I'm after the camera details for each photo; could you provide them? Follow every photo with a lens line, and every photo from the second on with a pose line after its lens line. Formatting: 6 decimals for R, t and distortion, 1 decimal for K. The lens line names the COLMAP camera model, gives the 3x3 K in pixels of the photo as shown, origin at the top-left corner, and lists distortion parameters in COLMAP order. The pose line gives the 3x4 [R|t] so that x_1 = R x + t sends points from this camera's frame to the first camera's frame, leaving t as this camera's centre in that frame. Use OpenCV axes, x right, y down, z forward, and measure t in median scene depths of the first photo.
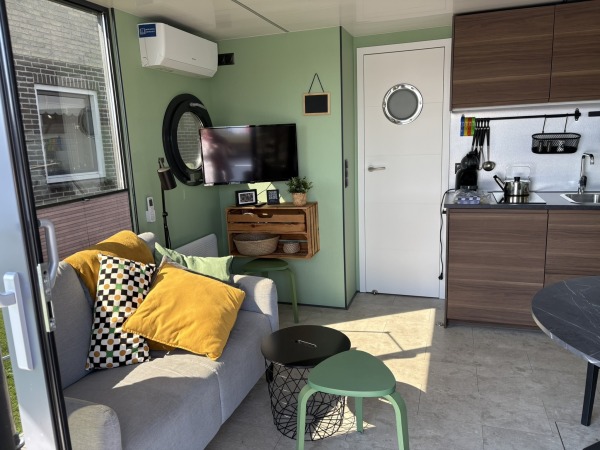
lens RADIAL K [[460.9, 0, 296.9], [0, 460.9, 225.1], [0, 0, 1]] dist [0.091508, -0.073597]
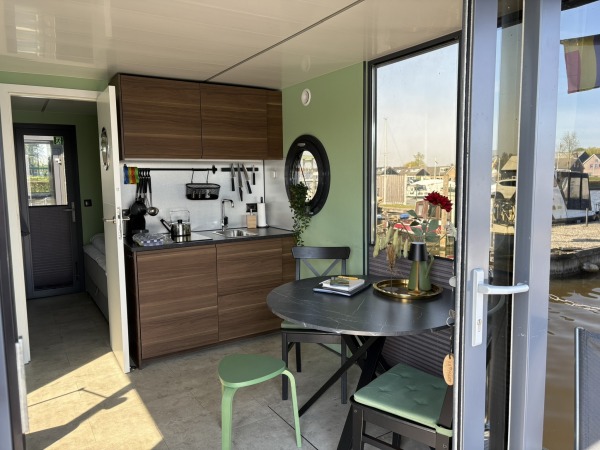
lens RADIAL K [[460.9, 0, 296.9], [0, 460.9, 225.1], [0, 0, 1]] dist [0.091508, -0.073597]
pose [[0.644610, -0.054296, 0.762581, -0.223181], [0.137220, 0.989493, -0.045539, 0.002151], [-0.752096, 0.133996, 0.645288, 0.045931]]
